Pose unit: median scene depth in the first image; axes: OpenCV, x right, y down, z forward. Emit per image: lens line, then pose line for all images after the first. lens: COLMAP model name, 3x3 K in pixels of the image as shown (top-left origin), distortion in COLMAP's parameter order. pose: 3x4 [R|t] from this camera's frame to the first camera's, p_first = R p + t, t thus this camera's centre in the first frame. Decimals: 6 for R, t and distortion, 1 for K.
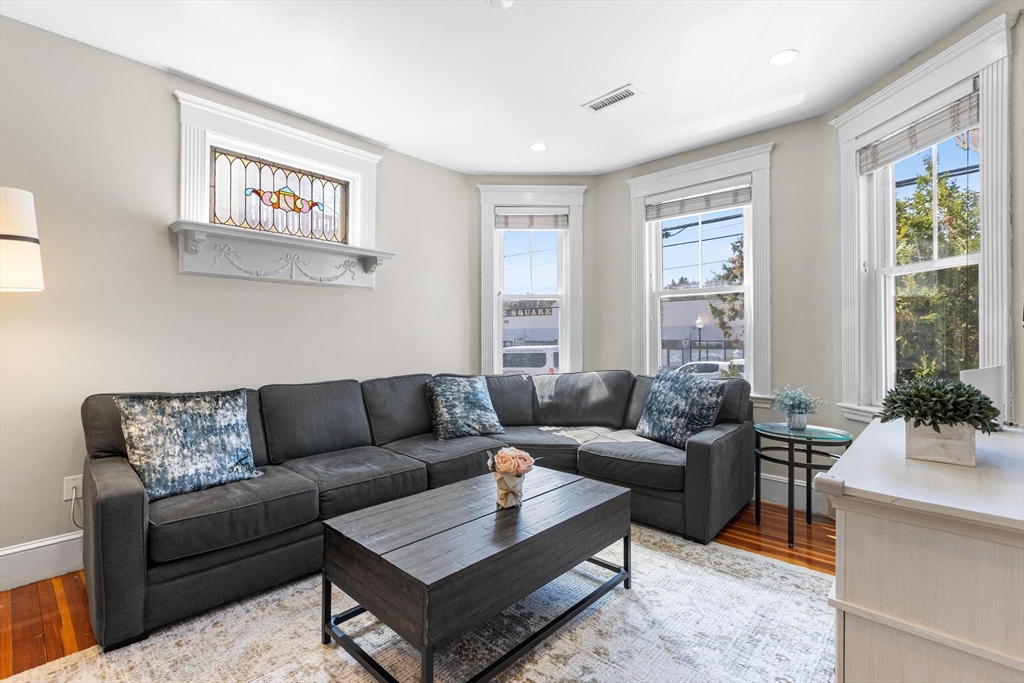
lens RADIAL K [[458.3, 0, 512.1], [0, 458.3, 333.8], [0, 0, 1]] dist [-0.000782, -0.000340]
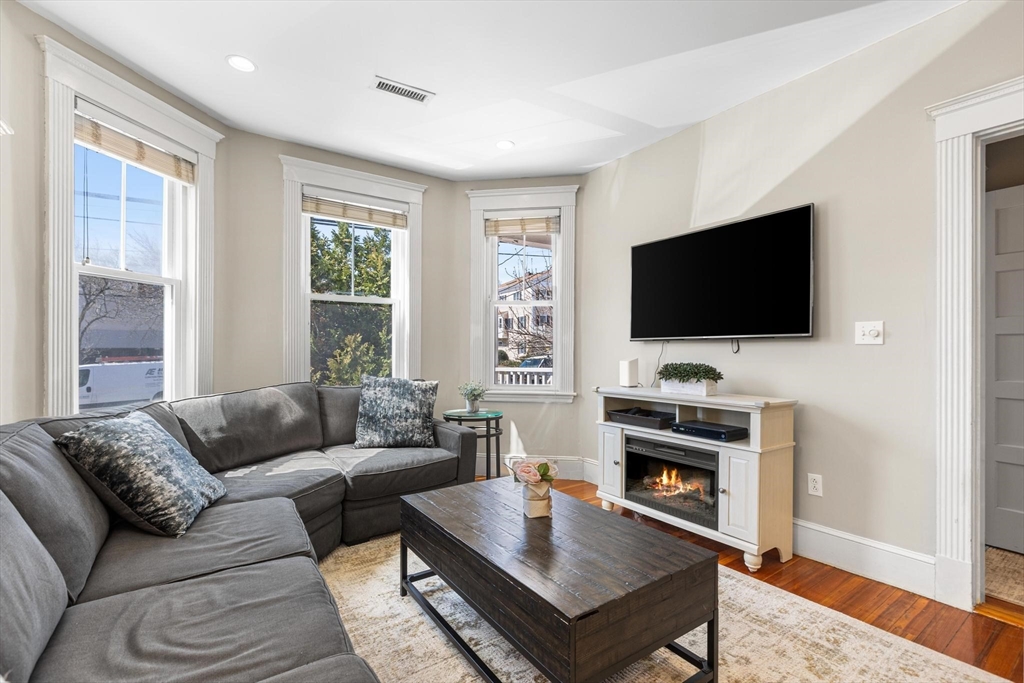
lens RADIAL K [[458.3, 0, 503.2], [0, 458.3, 348.0], [0, 0, 1]] dist [-0.000782, -0.000340]
pose [[0.228845, -0.000855, 0.973462, -0.522931], [-0.009892, 0.999946, 0.003203, 0.010136], [-0.973413, -0.010363, 0.228824, 0.462247]]
